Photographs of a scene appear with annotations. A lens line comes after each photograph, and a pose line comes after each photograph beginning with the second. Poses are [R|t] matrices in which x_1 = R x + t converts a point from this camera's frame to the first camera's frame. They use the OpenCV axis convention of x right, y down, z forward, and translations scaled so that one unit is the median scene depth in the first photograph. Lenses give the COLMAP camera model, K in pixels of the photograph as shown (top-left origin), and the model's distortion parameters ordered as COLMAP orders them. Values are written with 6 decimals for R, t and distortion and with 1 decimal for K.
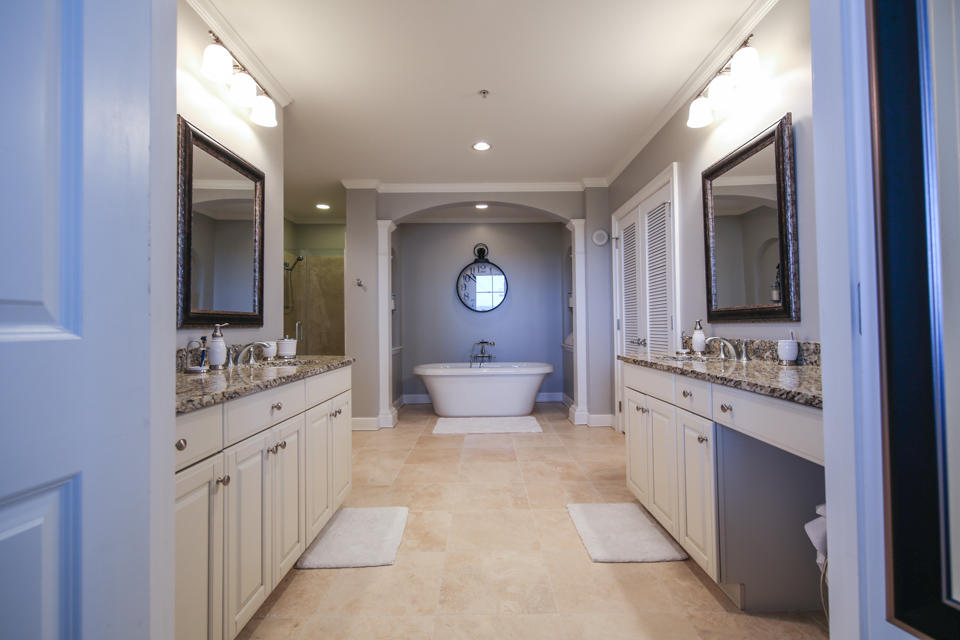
lens RADIAL K [[420.9, 0, 481.1], [0, 420.9, 318.5], [0, 0, 1]] dist [0.001640, 0.000144]
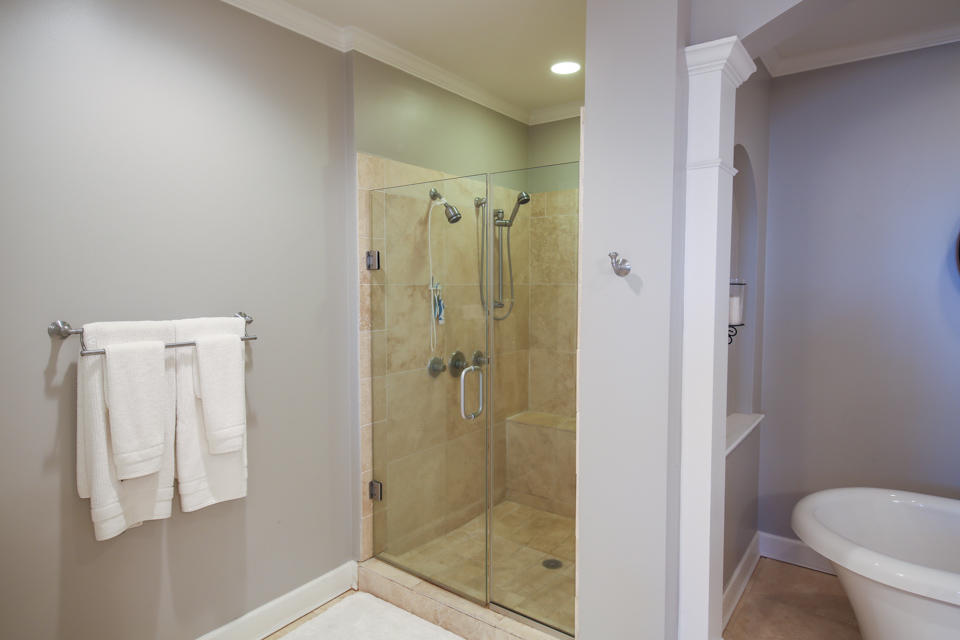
lens RADIAL K [[563.4, 0, 485.2], [0, 563.4, 321.5], [0, 0, 1]] dist [0.006044, 0.000790]
pose [[0.805267, 0.046797, -0.591062, -0.108072], [0.004937, 0.996317, 0.085609, -0.071591], [0.592891, -0.071856, 0.802070, 0.544039]]
